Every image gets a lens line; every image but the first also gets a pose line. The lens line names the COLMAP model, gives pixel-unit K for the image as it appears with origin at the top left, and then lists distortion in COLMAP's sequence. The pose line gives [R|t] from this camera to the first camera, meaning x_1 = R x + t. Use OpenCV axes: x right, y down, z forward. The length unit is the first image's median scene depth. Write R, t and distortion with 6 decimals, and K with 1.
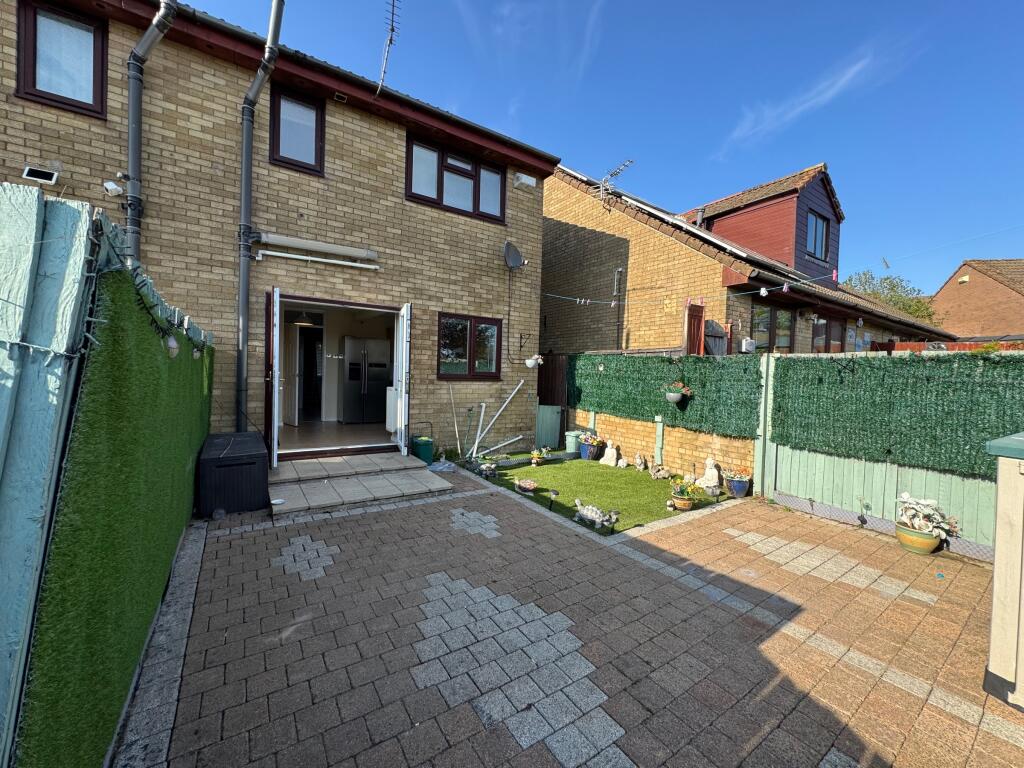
lens RADIAL K [[408.2, 0, 512.0], [0, 408.2, 384.0], [0, 0, 1]] dist [-0.000398, -0.000013]
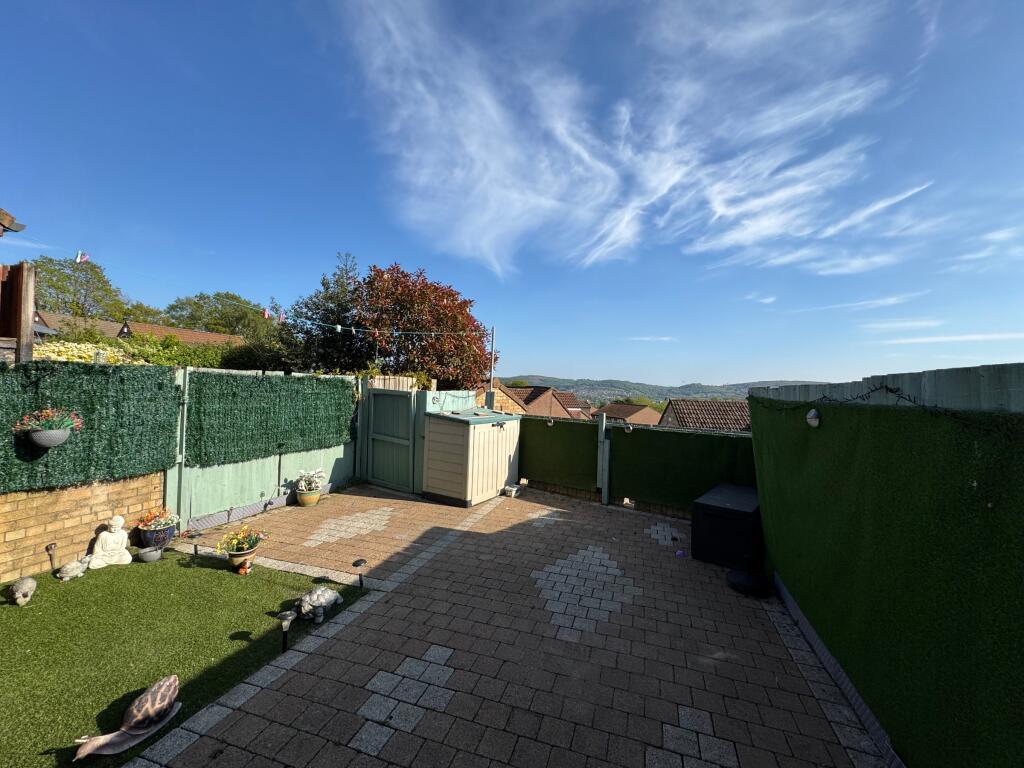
lens RADIAL K [[408.2, 0, 512.0], [0, 408.2, 384.0], [0, 0, 1]] dist [-0.000398, -0.000013]
pose [[-0.615410, -0.043845, 0.786987, -0.725421], [-0.024586, 0.999034, 0.036433, -0.129651], [-0.787824, 0.003073, -0.615893, 1.480993]]
